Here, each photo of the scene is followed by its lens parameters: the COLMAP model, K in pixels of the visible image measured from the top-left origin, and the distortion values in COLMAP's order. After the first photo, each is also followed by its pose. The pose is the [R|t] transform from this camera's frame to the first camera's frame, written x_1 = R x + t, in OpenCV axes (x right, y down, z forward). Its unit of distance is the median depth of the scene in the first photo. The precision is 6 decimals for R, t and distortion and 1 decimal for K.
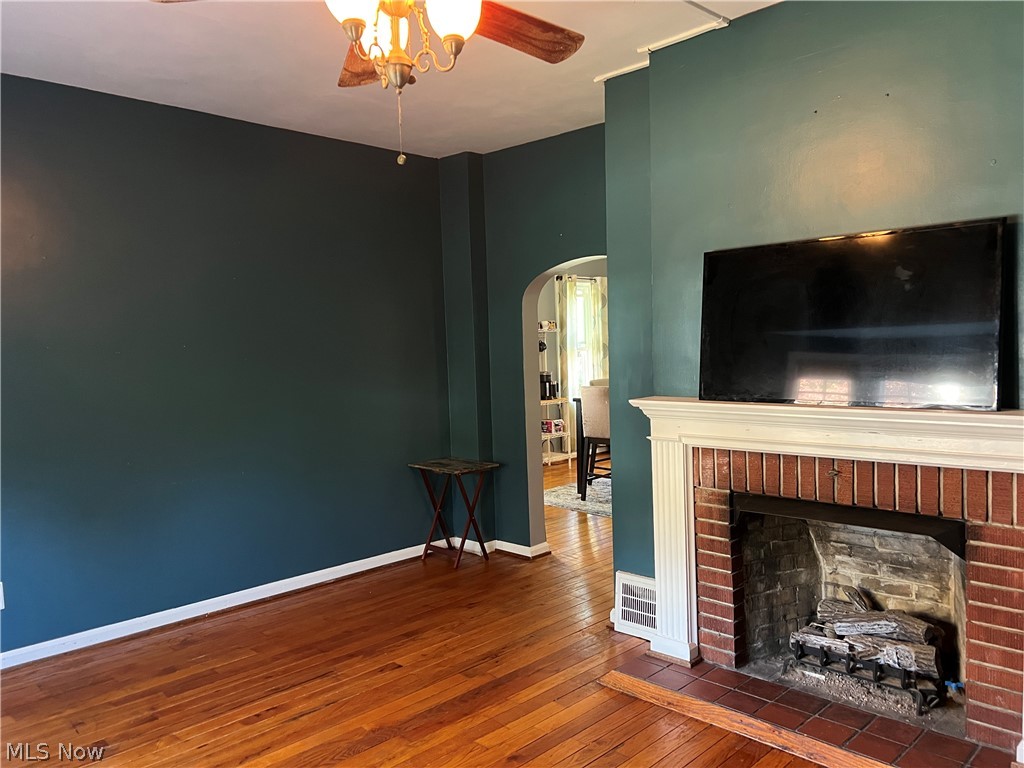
lens RADIAL K [[765.9, 0, 515.6], [0, 765.9, 387.6], [0, 0, 1]] dist [0.065709, -0.076078]
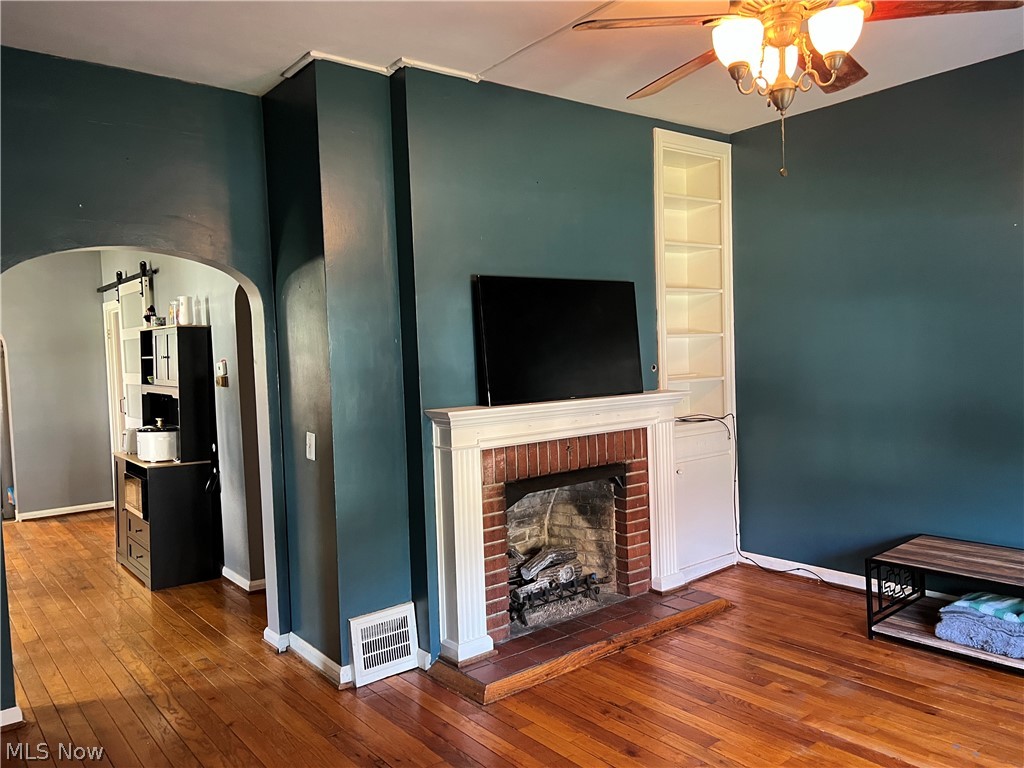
lens RADIAL K [[768.1, 0, 512.0], [0, 768.1, 384.0], [0, 0, 1]] dist [0.087179, -0.001071]
pose [[0.130934, -0.019089, 0.991207, -0.860123], [0.092973, 0.995645, 0.006893, -0.020624], [-0.987022, 0.091253, 0.132139, 0.815209]]
